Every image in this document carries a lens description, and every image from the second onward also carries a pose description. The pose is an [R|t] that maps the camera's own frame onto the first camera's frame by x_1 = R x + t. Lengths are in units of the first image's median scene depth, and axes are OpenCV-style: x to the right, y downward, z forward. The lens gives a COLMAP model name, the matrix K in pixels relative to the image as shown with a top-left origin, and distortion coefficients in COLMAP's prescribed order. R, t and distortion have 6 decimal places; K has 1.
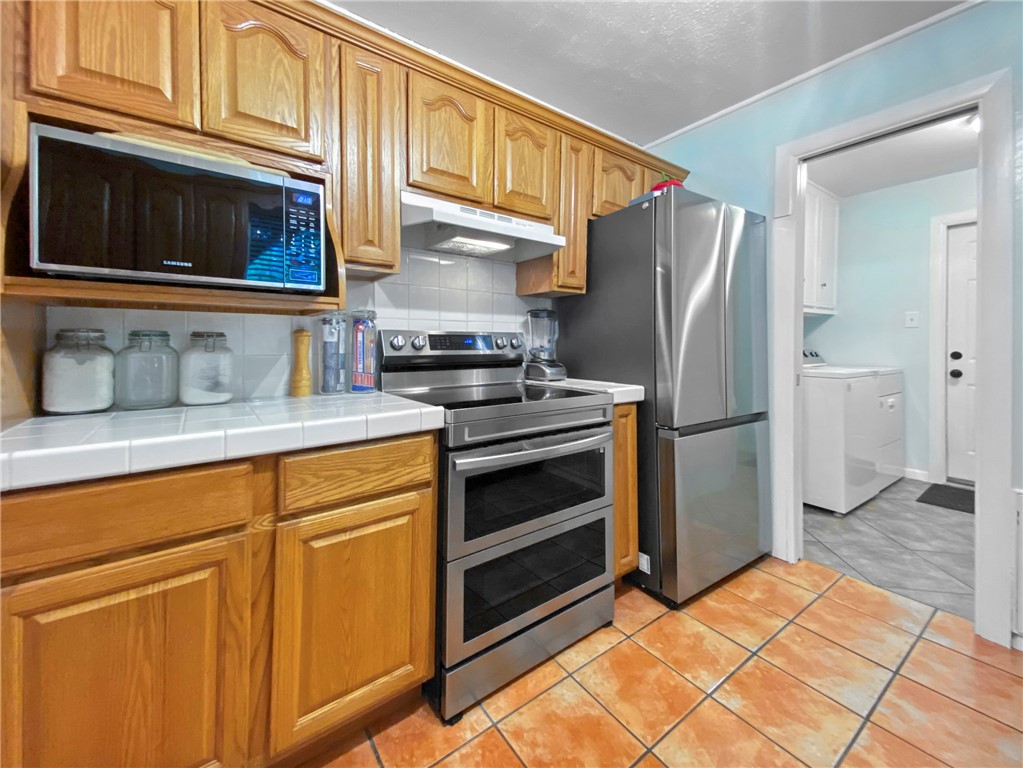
lens RADIAL K [[418.6, 0, 513.6], [0, 418.6, 346.5], [0, 0, 1]] dist [0.026022, -0.000417]
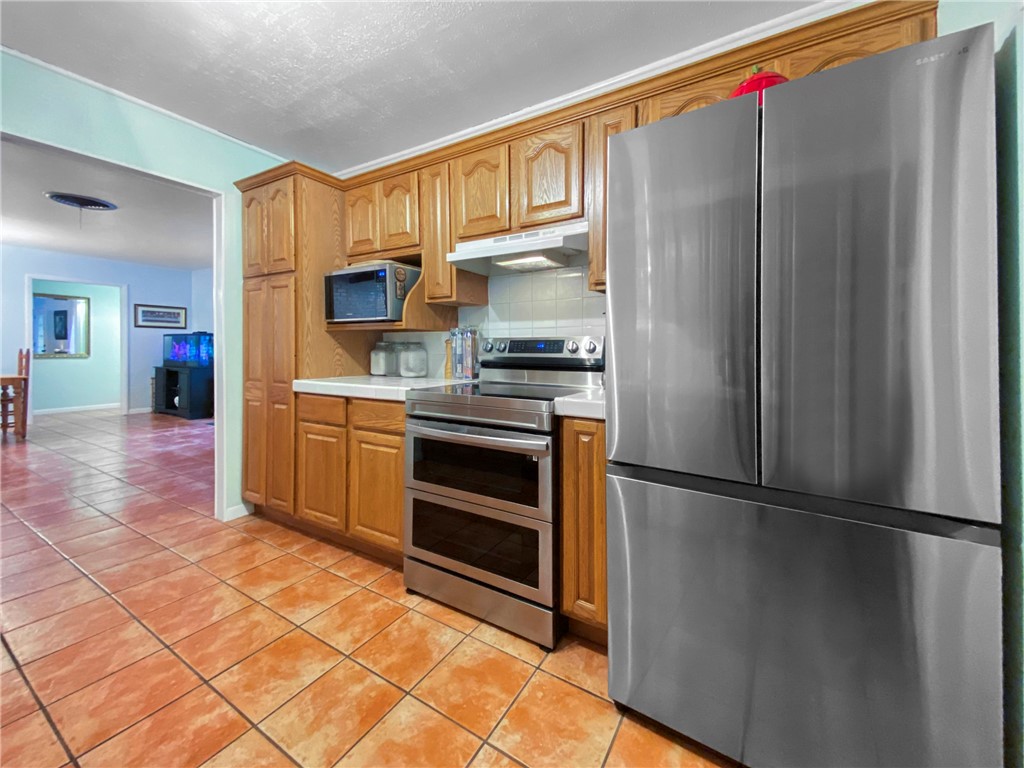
lens RADIAL K [[417.8, 0, 510.6], [0, 417.8, 352.1], [0, 0, 1]] dist [0.030777, -0.000037]
pose [[0.365947, 0.008515, -0.930597, 1.131526], [-0.010796, 0.999930, 0.004904, 0.000668], [0.930573, 0.008252, 0.366013, 0.625021]]
